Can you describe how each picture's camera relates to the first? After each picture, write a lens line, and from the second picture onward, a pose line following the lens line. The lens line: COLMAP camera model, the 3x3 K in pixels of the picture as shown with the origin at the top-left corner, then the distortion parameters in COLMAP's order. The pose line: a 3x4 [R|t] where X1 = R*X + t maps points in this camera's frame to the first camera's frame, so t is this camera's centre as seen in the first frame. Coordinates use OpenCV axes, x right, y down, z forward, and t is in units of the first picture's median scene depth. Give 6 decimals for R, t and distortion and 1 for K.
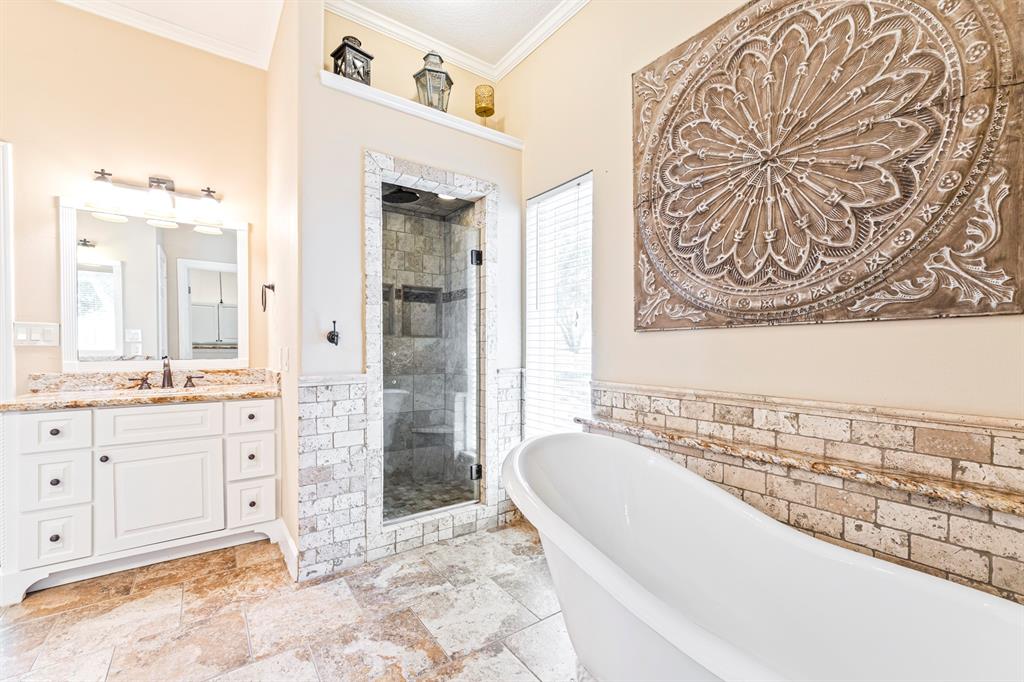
lens RADIAL K [[434.0, 0, 512.5], [0, 434.0, 348.6], [0, 0, 1]] dist [0.000870, 0.000087]
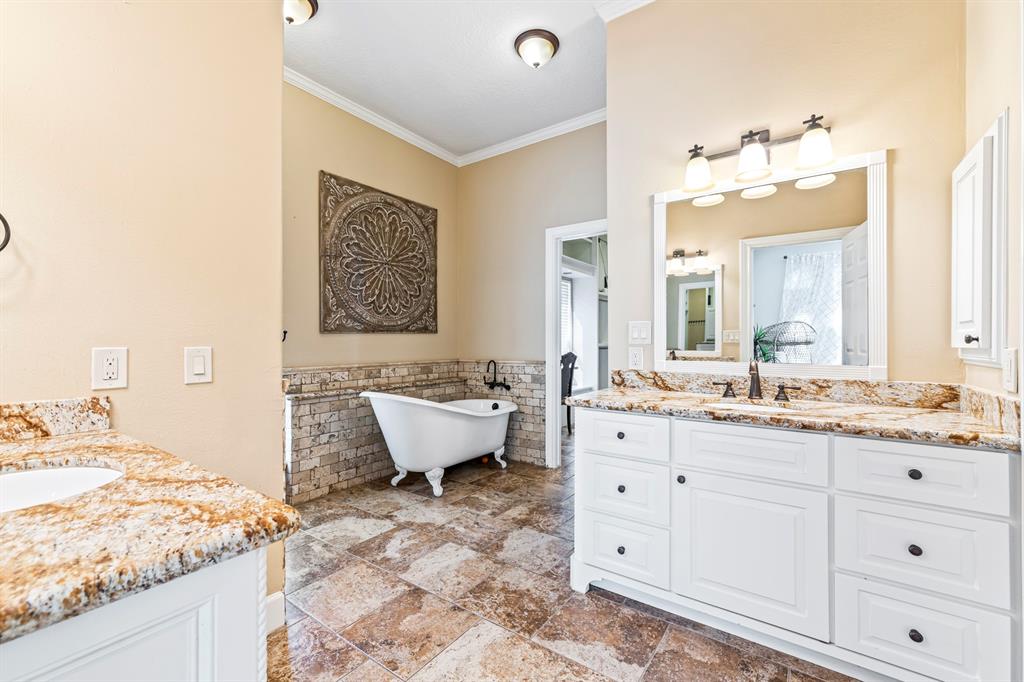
lens RADIAL K [[419.1, 0, 517.2], [0, 419.1, 341.6], [0, 0, 1]] dist [0.000762, 0.000107]
pose [[-0.325370, -0.002660, 0.945583, -1.643462], [0.007677, 0.999956, 0.005454, -0.012092], [-0.945556, 0.009034, -0.325335, 0.971961]]
